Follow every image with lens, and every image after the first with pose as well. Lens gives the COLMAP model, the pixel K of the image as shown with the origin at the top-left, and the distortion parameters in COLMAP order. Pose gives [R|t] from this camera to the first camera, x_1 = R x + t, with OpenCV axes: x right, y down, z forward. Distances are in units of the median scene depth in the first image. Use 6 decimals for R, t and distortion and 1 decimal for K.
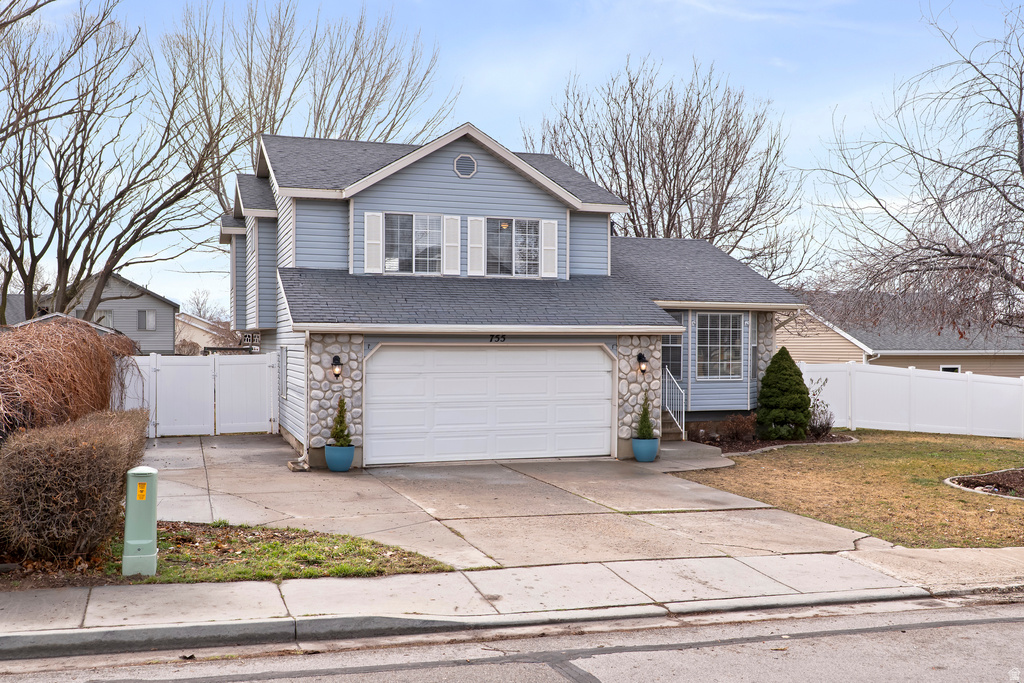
lens RADIAL K [[1040.0, 0, 511.2], [0, 1040.0, 340.6], [0, 0, 1]] dist [-0.015782, 0.000000]
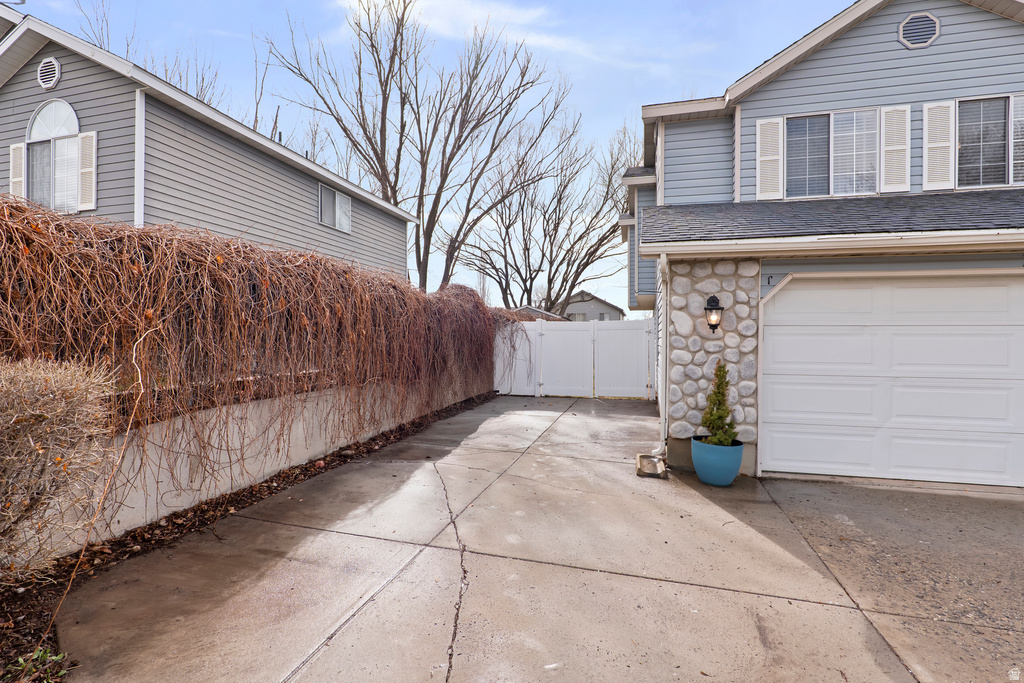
lens RADIAL K [[474.1, 0, 512.2], [0, 474.1, 340.2], [0, 0, 1]] dist [-0.018790, 0.000364]
pose [[0.831054, 0.005907, -0.556161, -0.109017], [-0.007545, 0.999971, -0.000654, 0.042178], [0.556141, 0.004740, 0.831074, 0.689465]]
